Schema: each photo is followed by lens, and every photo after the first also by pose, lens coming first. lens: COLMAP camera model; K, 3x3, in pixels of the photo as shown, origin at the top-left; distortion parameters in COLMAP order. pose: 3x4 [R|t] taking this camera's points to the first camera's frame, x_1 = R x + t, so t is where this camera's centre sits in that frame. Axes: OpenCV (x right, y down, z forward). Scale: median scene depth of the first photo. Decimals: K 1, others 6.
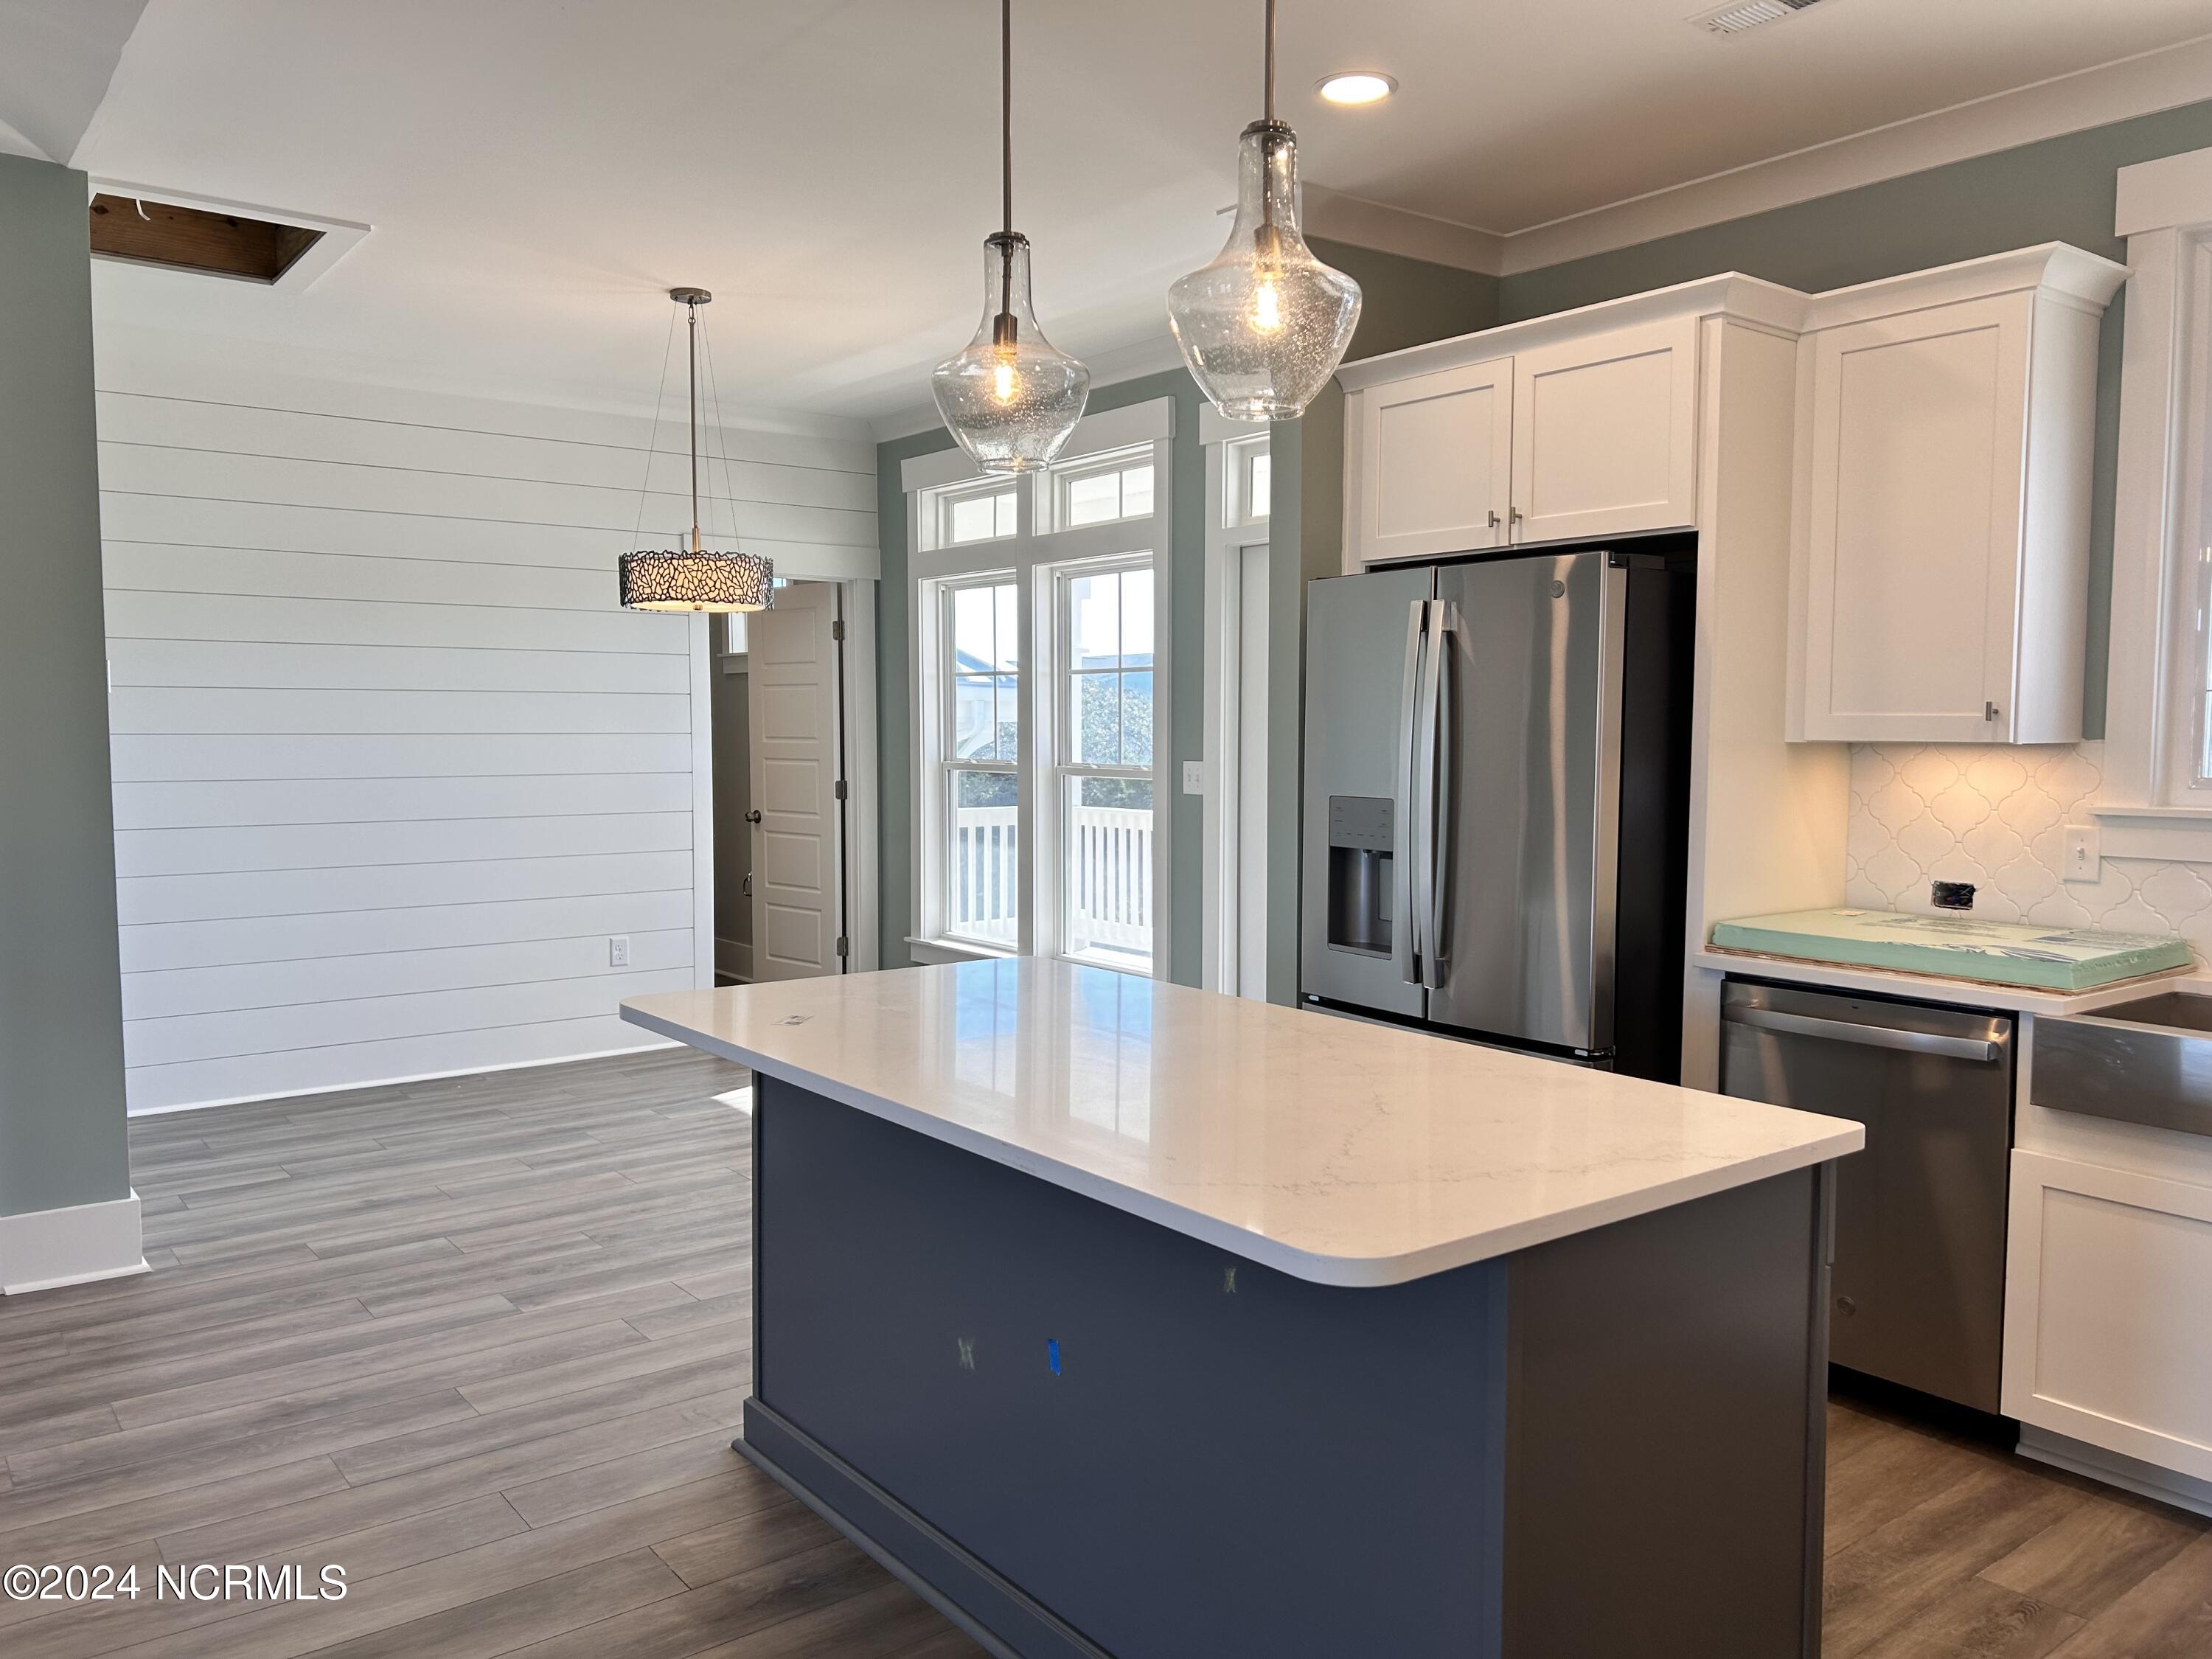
lens RADIAL K [[1648.7, 0, 1116.0], [0, 1648.7, 831.2], [0, 0, 1]] dist [0.053481, -0.043107]
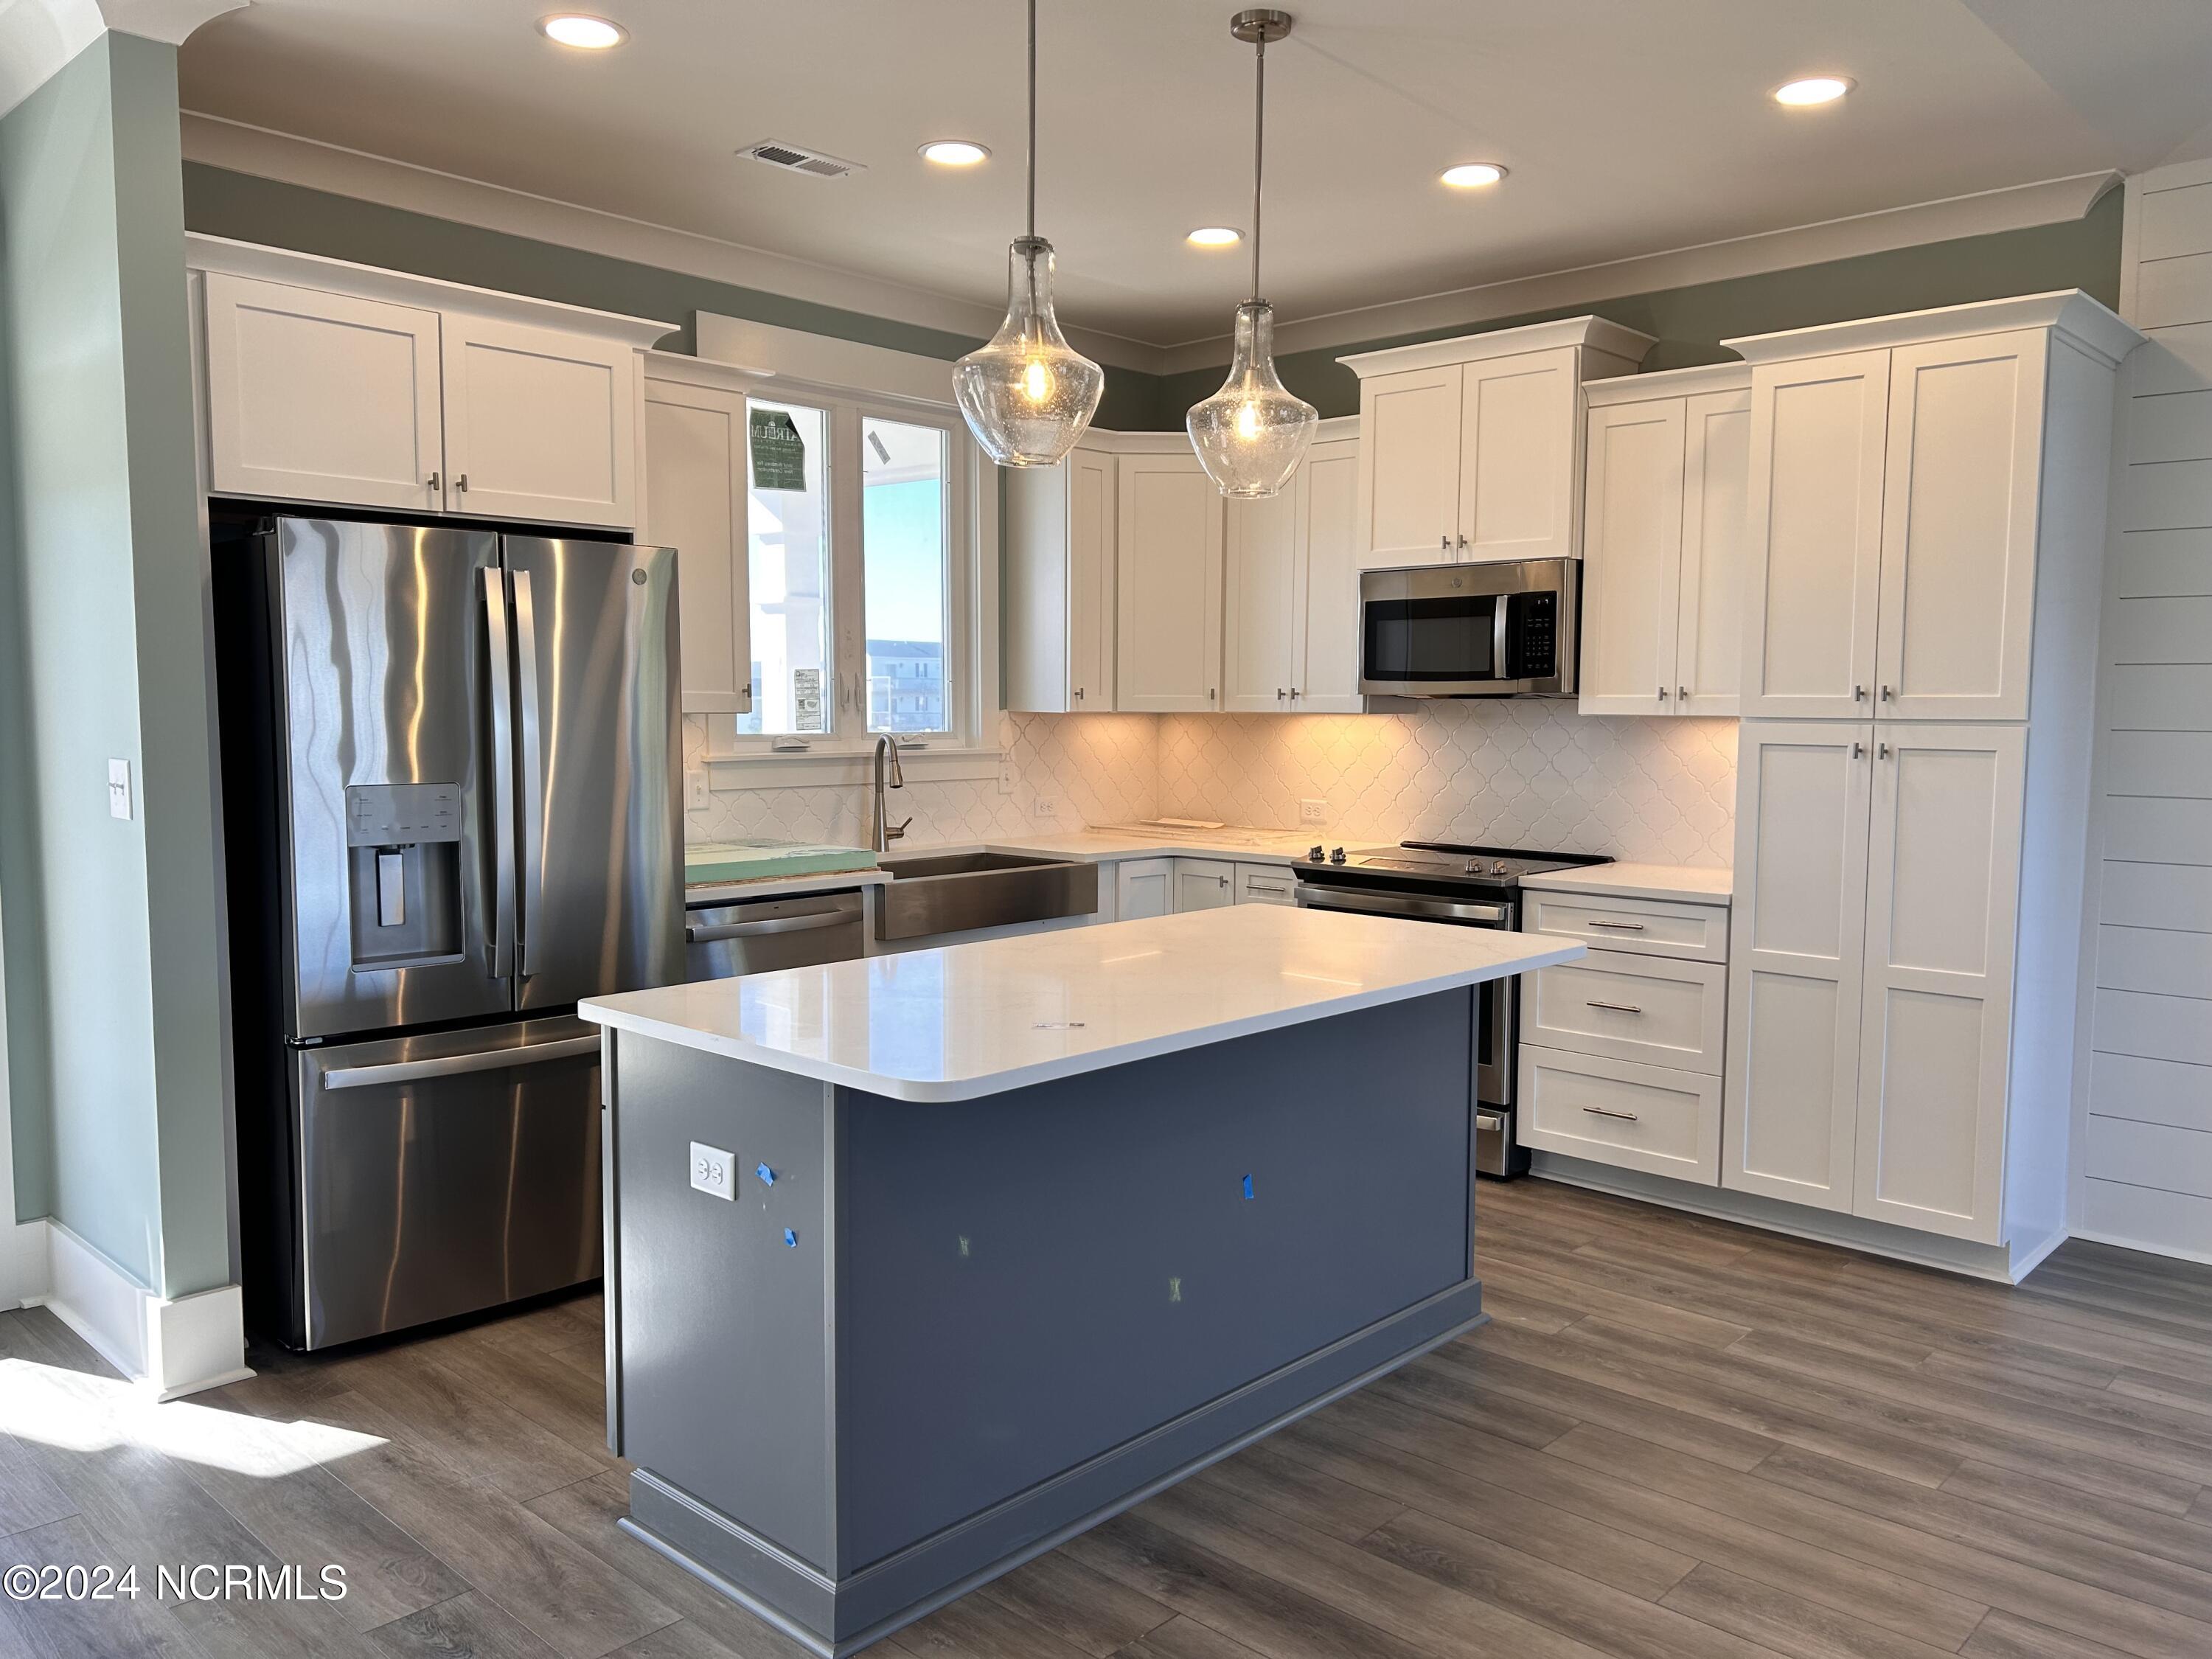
lens RADIAL K [[1648.7, 0, 1116.0], [0, 1648.7, 831.2], [0, 0, 1]] dist [0.053481, -0.043107]
pose [[-0.158409, -0.082303, 0.983937, -1.040595], [0.062490, 0.993686, 0.093179, -0.073208], [-0.985394, 0.076246, -0.152265, 1.040516]]
